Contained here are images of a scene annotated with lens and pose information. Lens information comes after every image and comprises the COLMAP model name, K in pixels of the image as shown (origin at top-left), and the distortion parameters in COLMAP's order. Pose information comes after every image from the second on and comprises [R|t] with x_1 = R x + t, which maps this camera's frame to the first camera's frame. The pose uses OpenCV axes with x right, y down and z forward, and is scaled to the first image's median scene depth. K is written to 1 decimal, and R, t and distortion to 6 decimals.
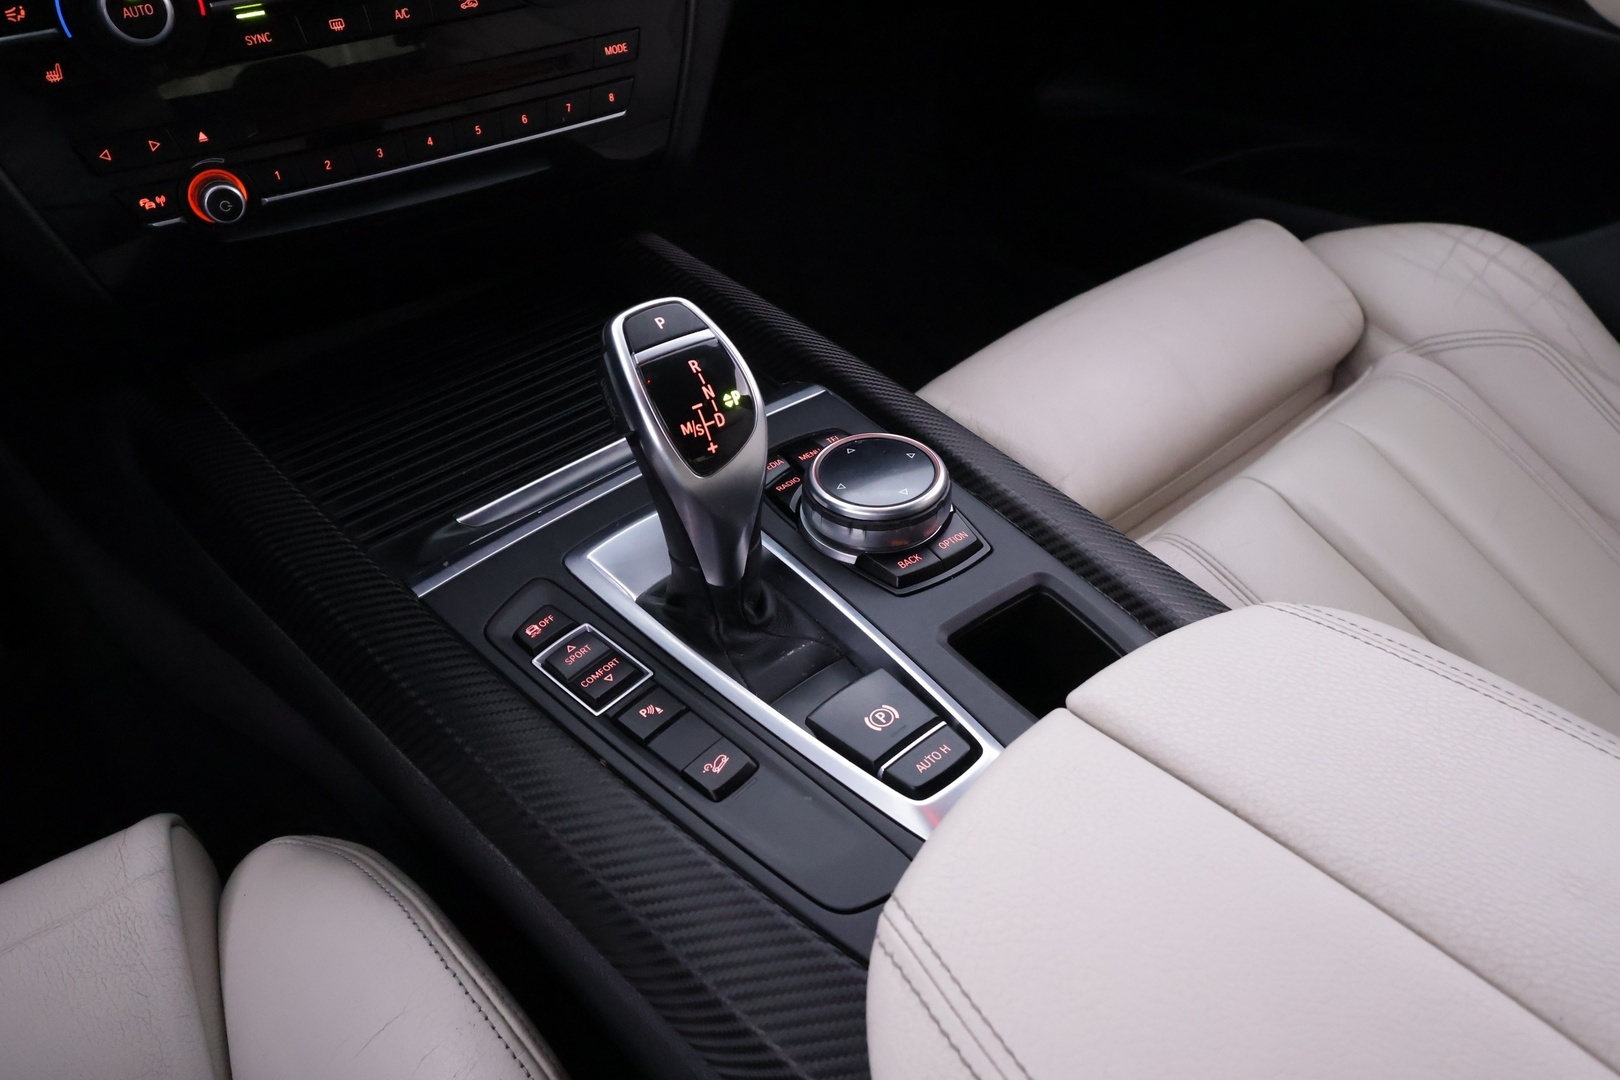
lens RADIAL K [[1197.3, 0, 812.7], [0, 1197.3, 538.1], [0, 0, 1]] dist [0.013533, 0.001915]
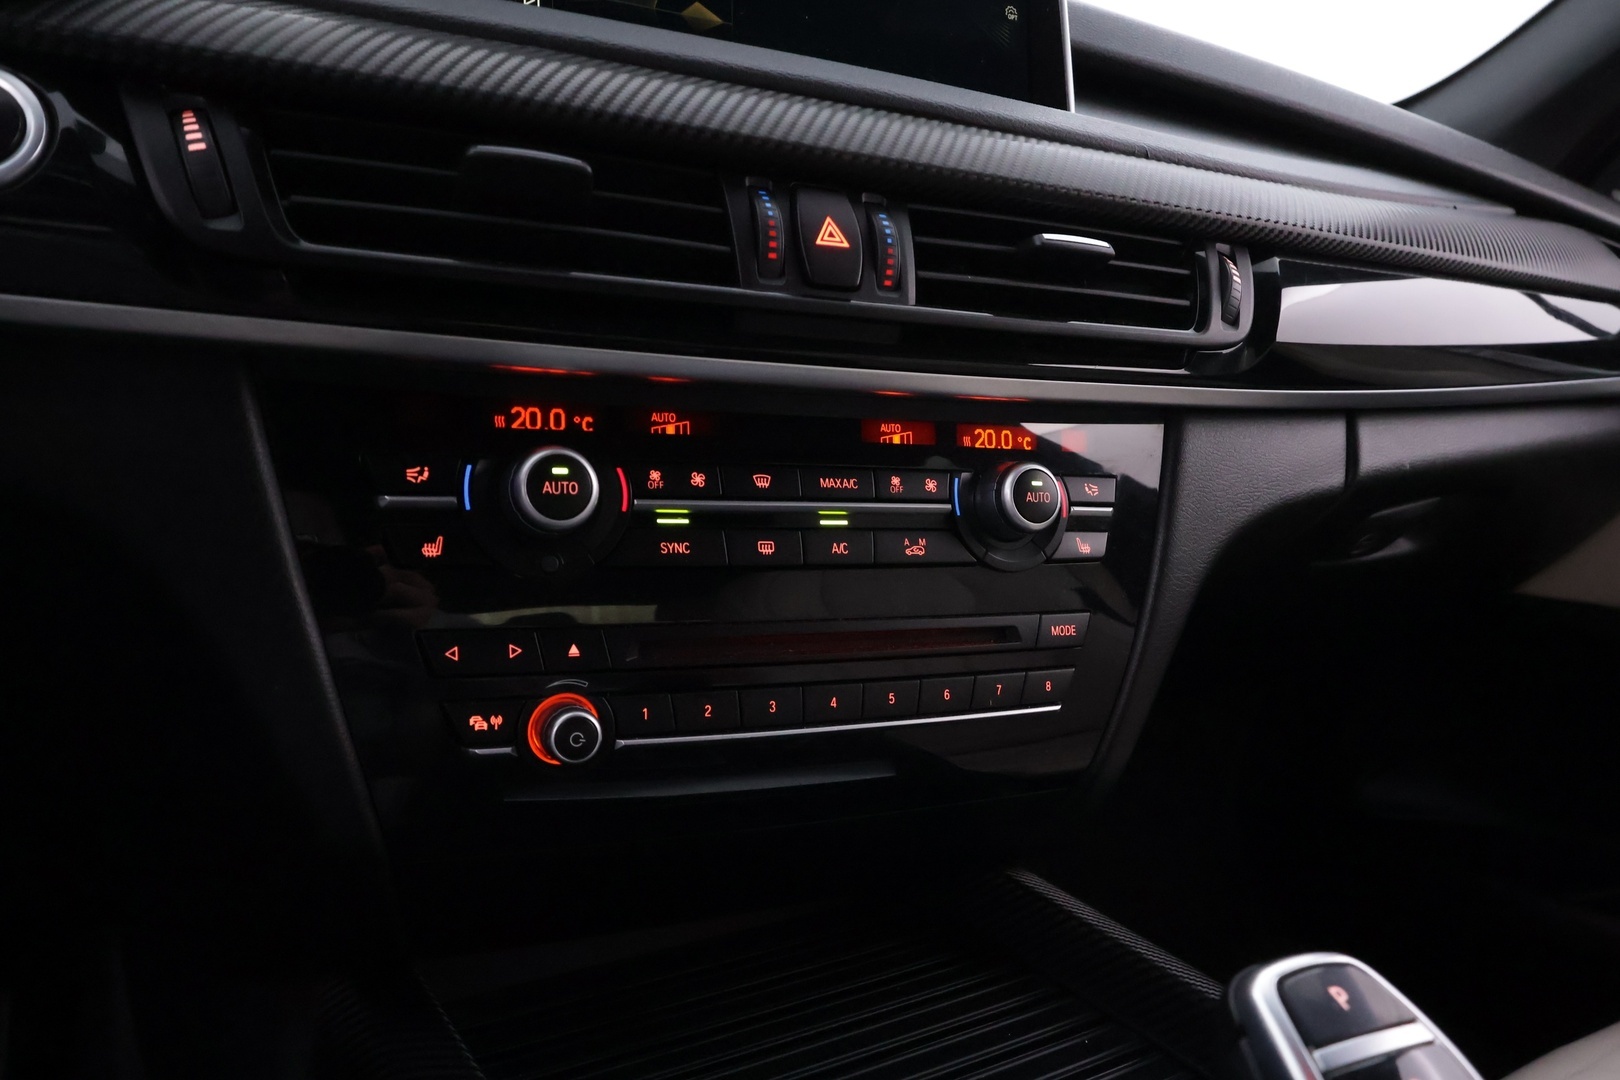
lens RADIAL K [[1197.3, 0, 813.1], [0, 1197.3, 538.3], [0, 0, 1]] dist [0.013533, 0.001915]
pose [[0.986202, 0.101438, -0.130831, -0.266403], [-0.155137, 0.842116, -0.516500, -0.026654], [0.057782, 0.529670, 0.846233, 0.332408]]
